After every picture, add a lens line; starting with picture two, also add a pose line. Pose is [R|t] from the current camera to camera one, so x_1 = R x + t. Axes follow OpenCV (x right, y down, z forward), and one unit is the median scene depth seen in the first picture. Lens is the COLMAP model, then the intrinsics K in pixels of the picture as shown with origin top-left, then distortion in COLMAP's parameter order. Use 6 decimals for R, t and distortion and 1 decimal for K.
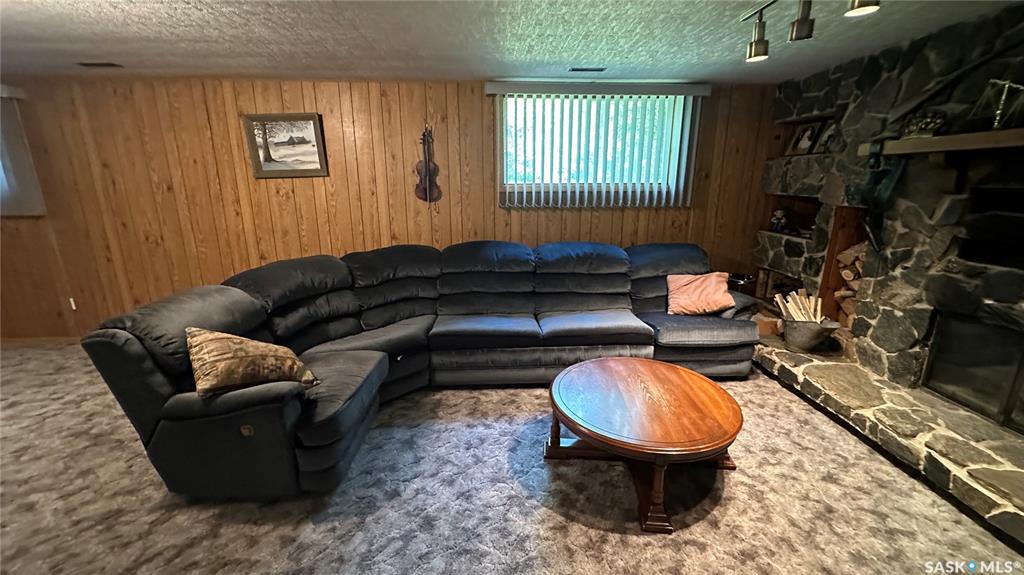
lens RADIAL K [[408.0, 0, 512.5], [0, 408.0, 286.2], [0, 0, 1]] dist [-0.005369, 0.000095]
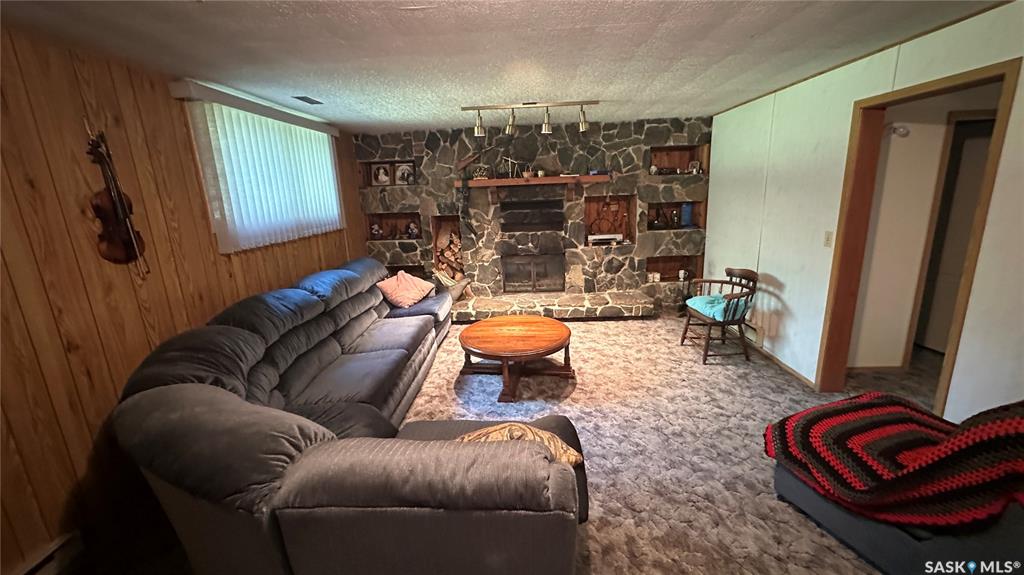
lens RADIAL K [[408.0, 0, 512.5], [0, 408.0, 286.2], [0, 0, 1]] dist [-0.005369, 0.000095]
pose [[0.082384, -0.231760, 0.969278, -0.915876], [0.288622, 0.936453, 0.199380, -0.175011], [-0.953892, 0.263329, 0.144040, 0.544639]]
